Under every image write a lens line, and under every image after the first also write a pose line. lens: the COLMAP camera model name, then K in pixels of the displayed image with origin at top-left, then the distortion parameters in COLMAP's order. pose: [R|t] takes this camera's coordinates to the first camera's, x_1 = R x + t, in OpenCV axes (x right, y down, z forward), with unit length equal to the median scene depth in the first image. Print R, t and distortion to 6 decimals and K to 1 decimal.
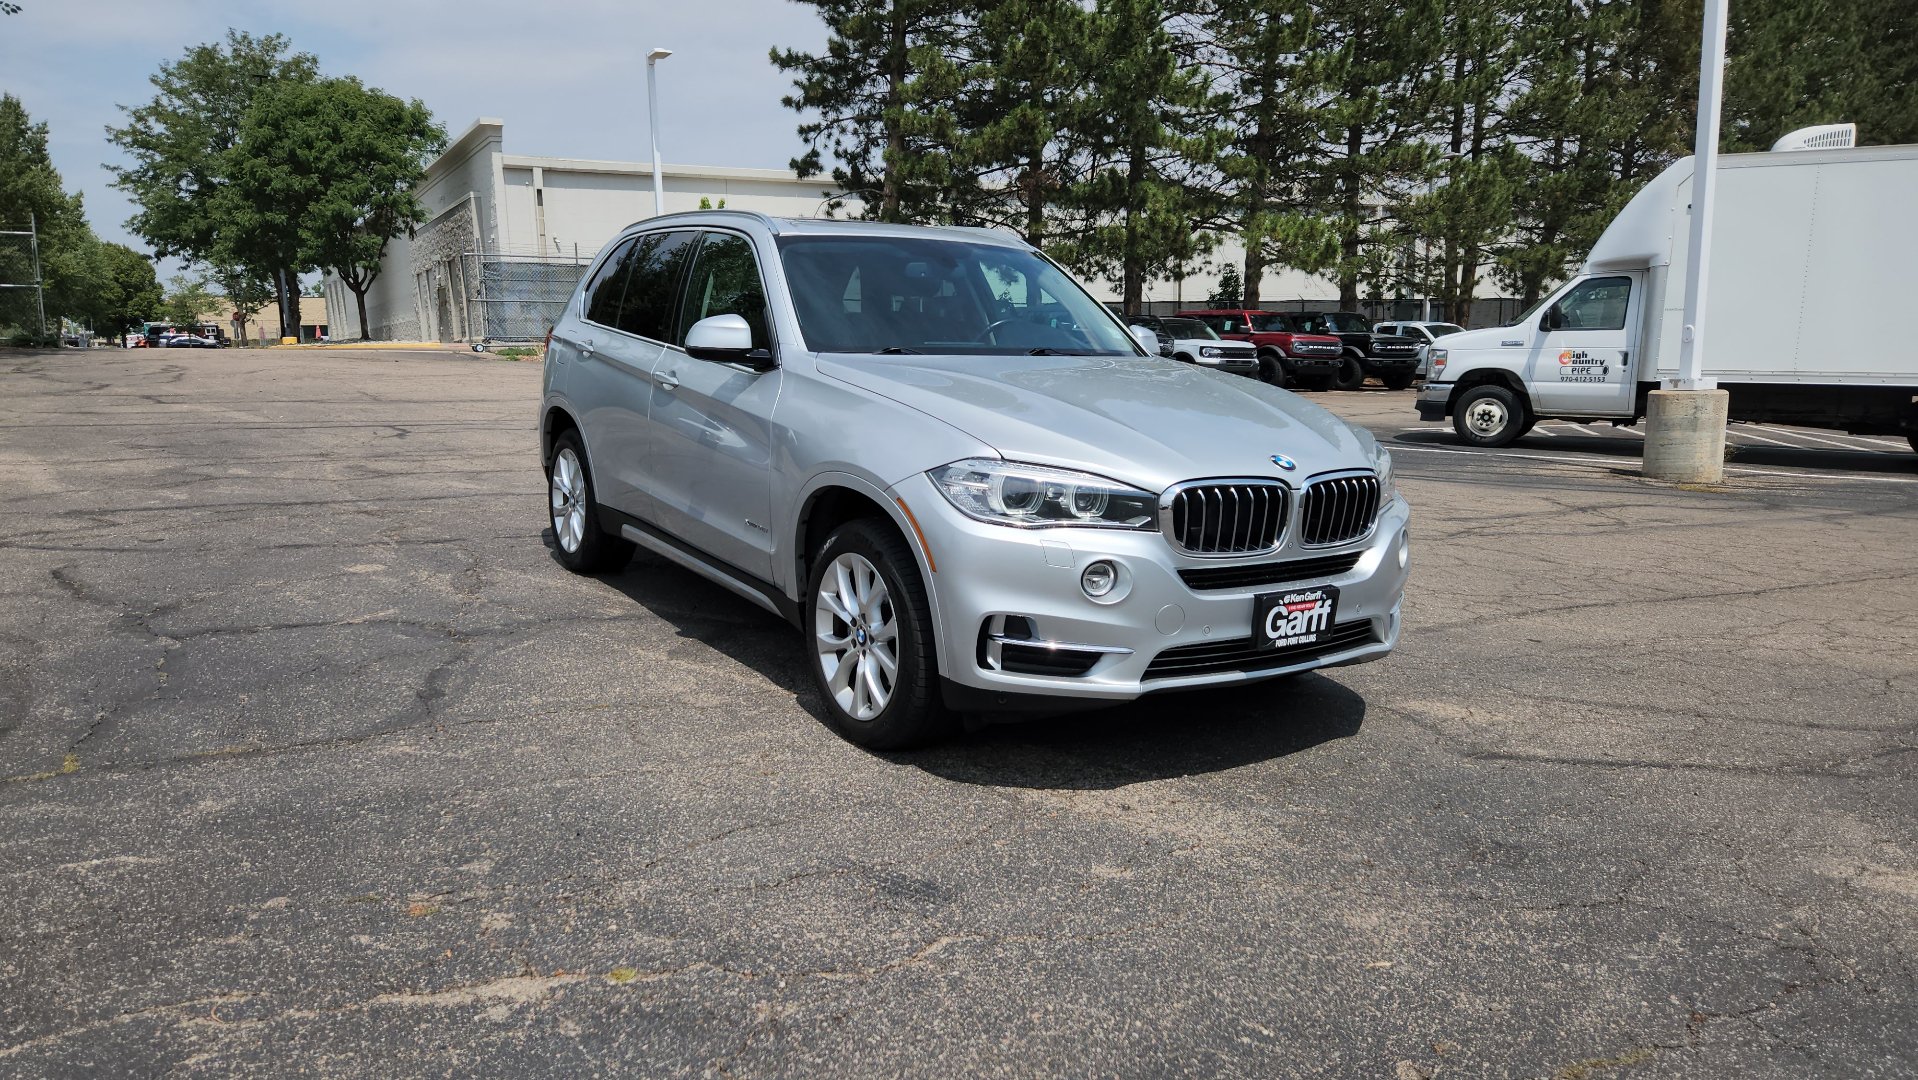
lens RADIAL K [[1280.7, 0, 933.6], [0, 1280.7, 551.8], [0, 0, 1]] dist [0.071501, -0.056101]
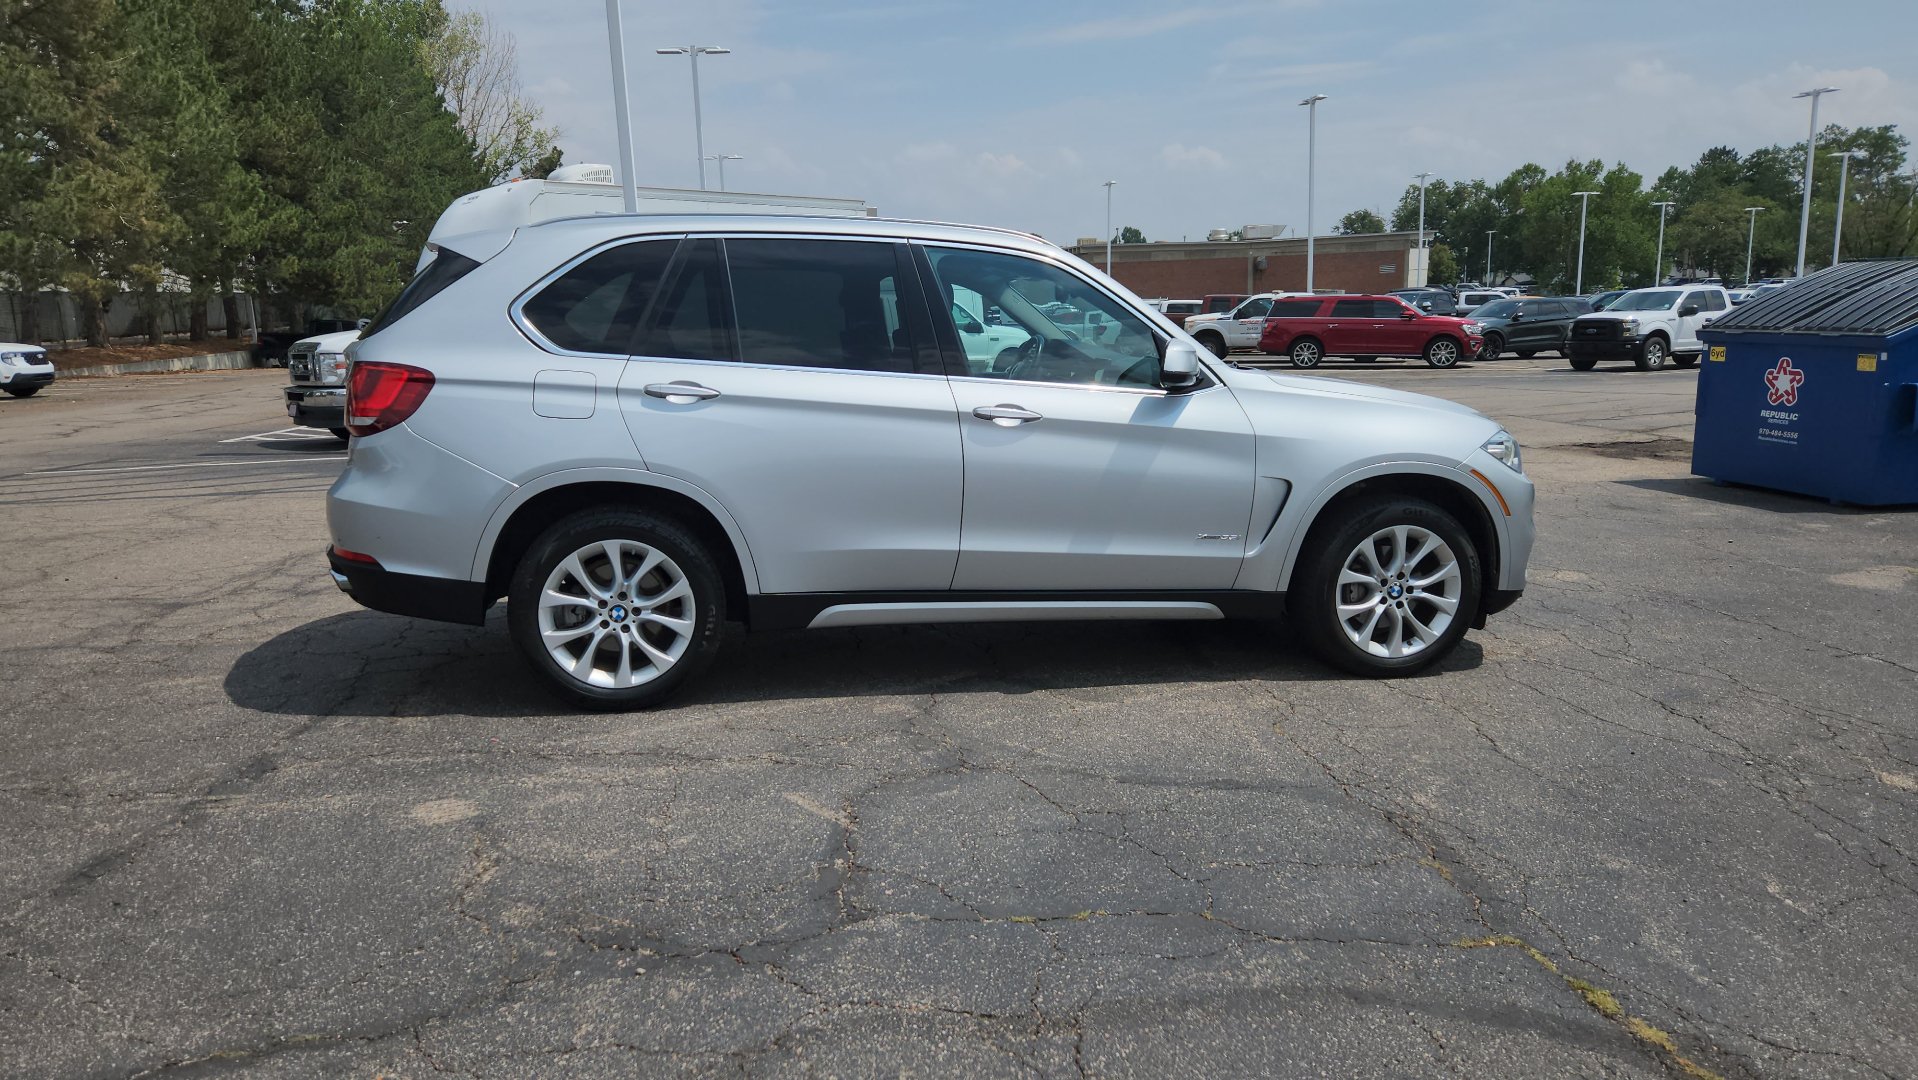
lens RADIAL K [[1280.7, 0, 931.5], [0, 1280.7, 555.4], [0, 0, 1]] dist [0.071501, -0.056101]
pose [[0.362346, -0.183777, 0.913746, -0.179006], [0.175581, 0.976274, 0.126727, -0.027137], [-0.915356, 0.114517, 0.386017, 0.121397]]
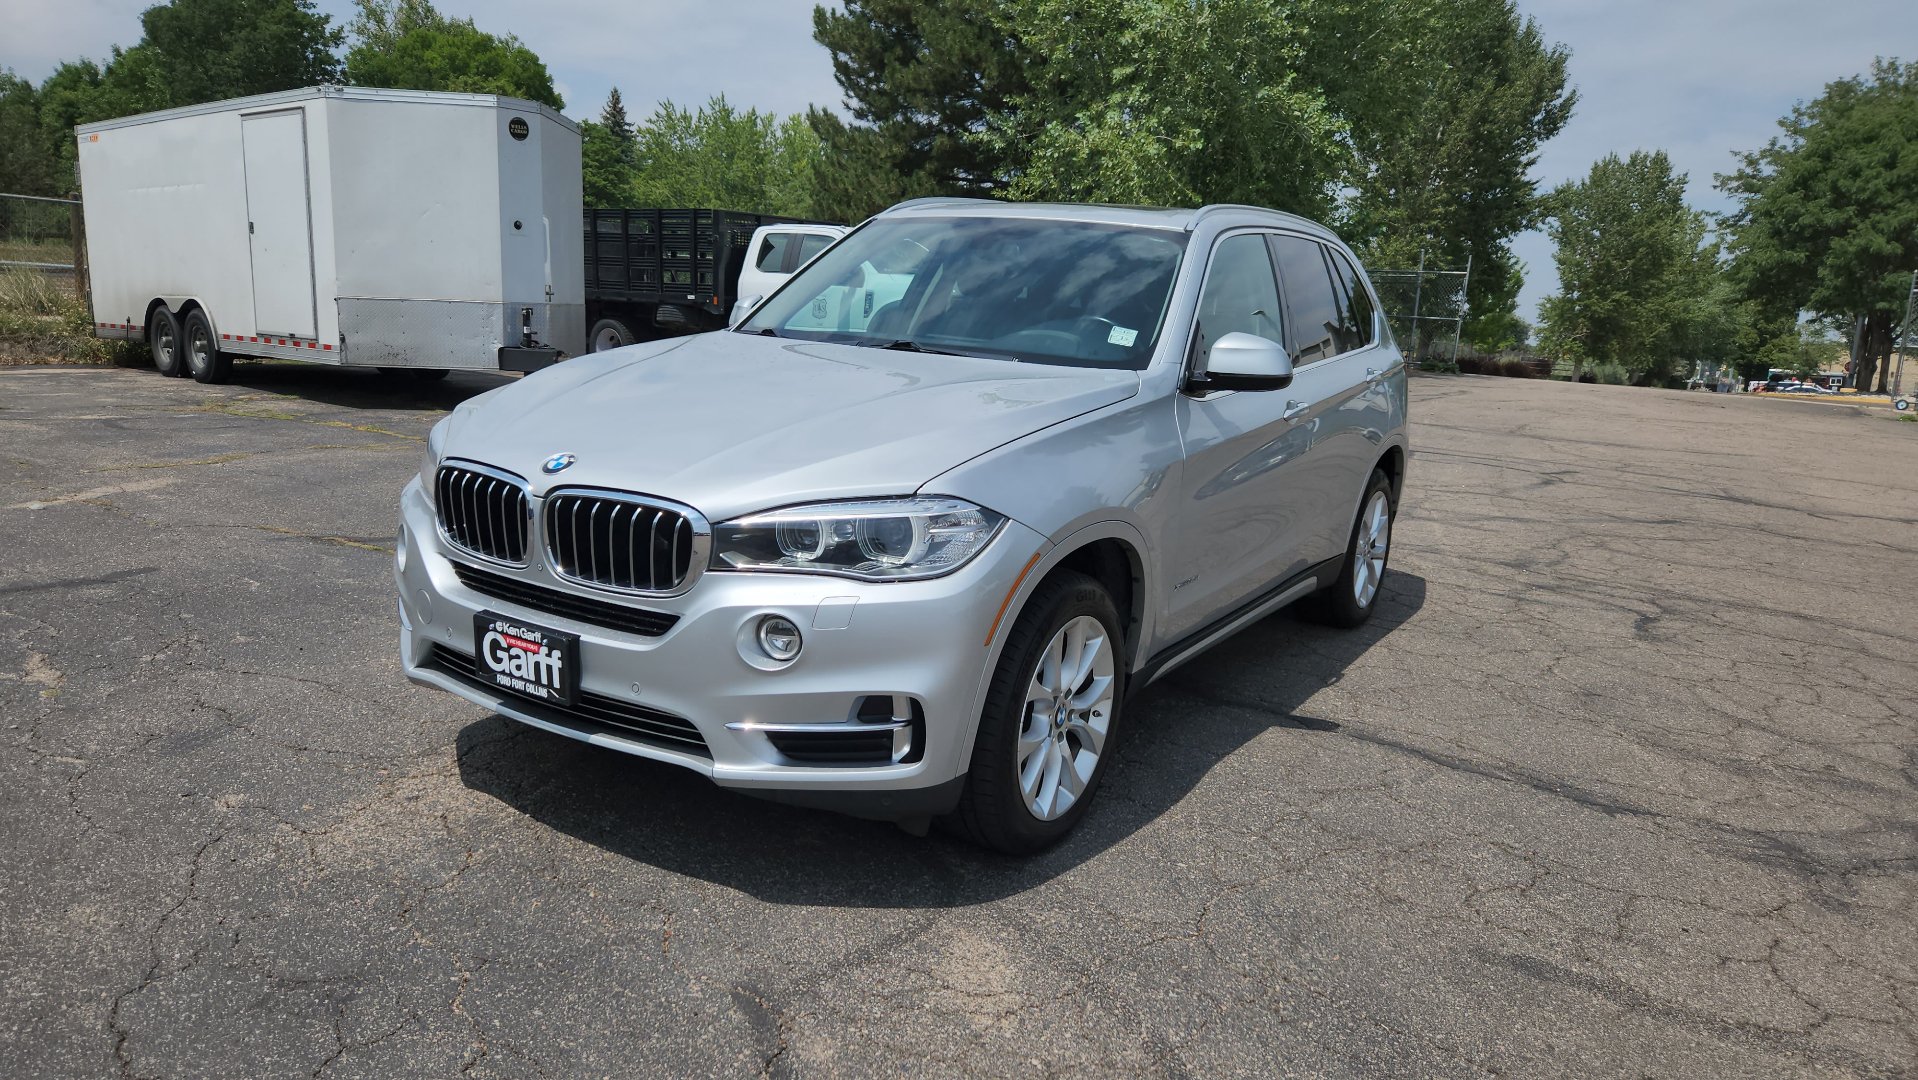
lens RADIAL K [[1279.9, 0, 948.3], [0, 1279.9, 551.7], [0, 0, 1]] dist [0.056451, -0.035978]
pose [[0.427954, 0.185091, -0.884645, 0.131913], [-0.215624, 0.971451, 0.098943, -0.017872], [0.877703, 0.148407, 0.455646, 0.104673]]
